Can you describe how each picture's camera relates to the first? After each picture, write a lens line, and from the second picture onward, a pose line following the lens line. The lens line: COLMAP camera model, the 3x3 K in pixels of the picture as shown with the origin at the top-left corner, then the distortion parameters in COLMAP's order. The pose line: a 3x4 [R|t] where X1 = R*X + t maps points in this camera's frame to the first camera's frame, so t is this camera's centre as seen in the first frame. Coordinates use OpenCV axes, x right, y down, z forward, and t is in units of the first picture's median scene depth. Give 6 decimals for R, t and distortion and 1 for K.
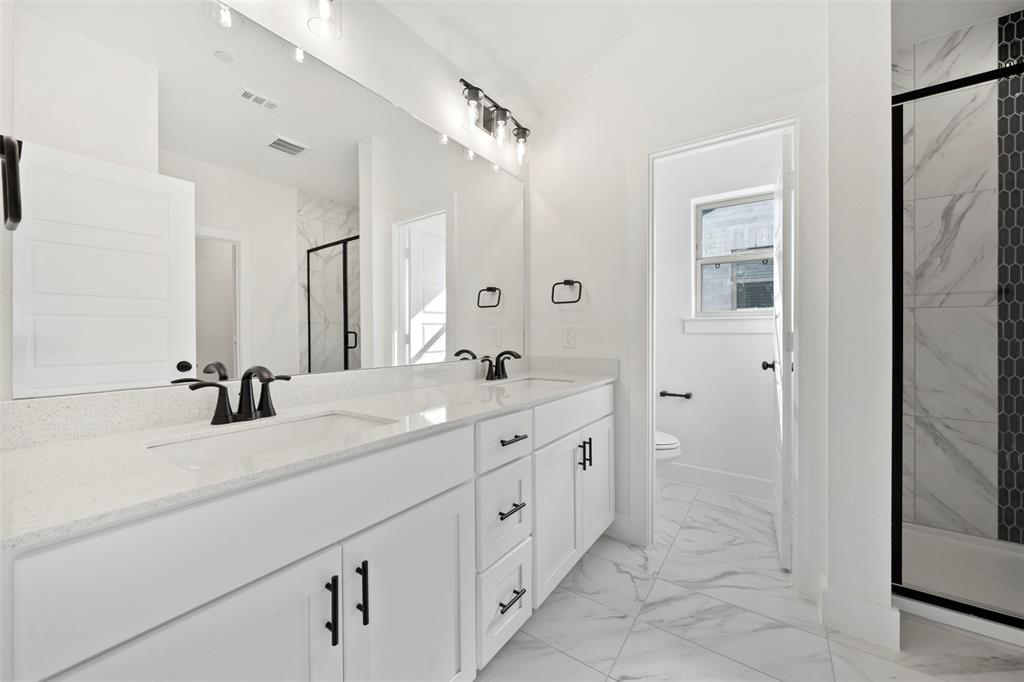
lens RADIAL K [[390.1, 0, 512.0], [0, 390.1, 341.0], [0, 0, 1]] dist [0.000456, 0.000040]
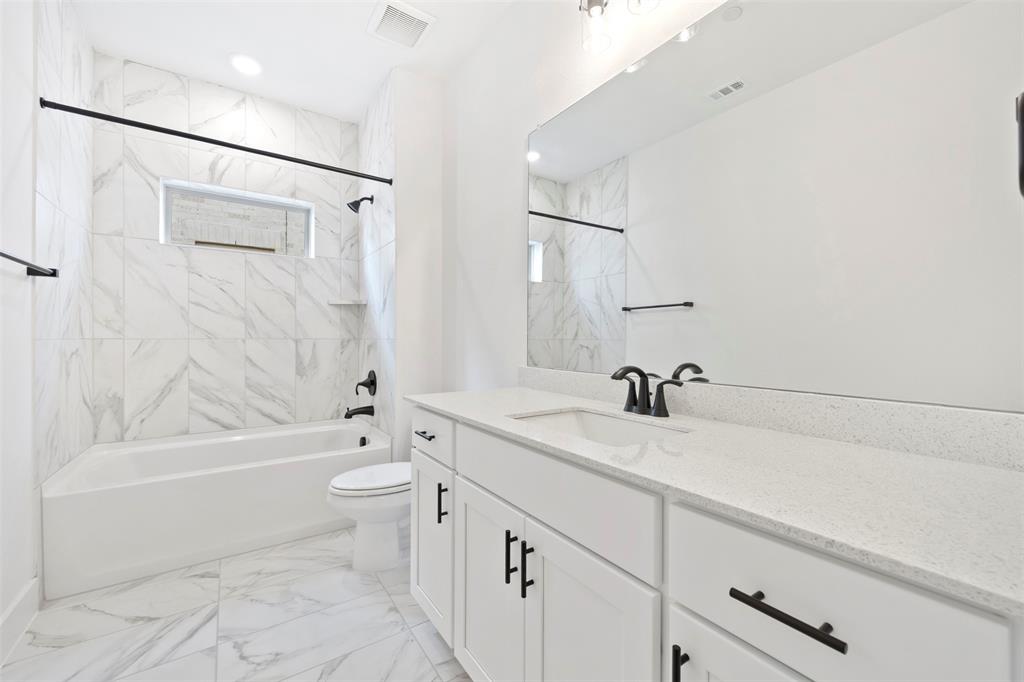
lens RADIAL K [[389.2, 0, 512.0], [0, 389.2, 341.0], [0, 0, 1]] dist [-0.000368, -0.000100]
pose [[-0.357945, -0.013252, -0.933649, 0.510502], [-0.003581, 0.999911, -0.012819, 0.007687], [0.933736, -0.001245, -0.357960, 1.050387]]
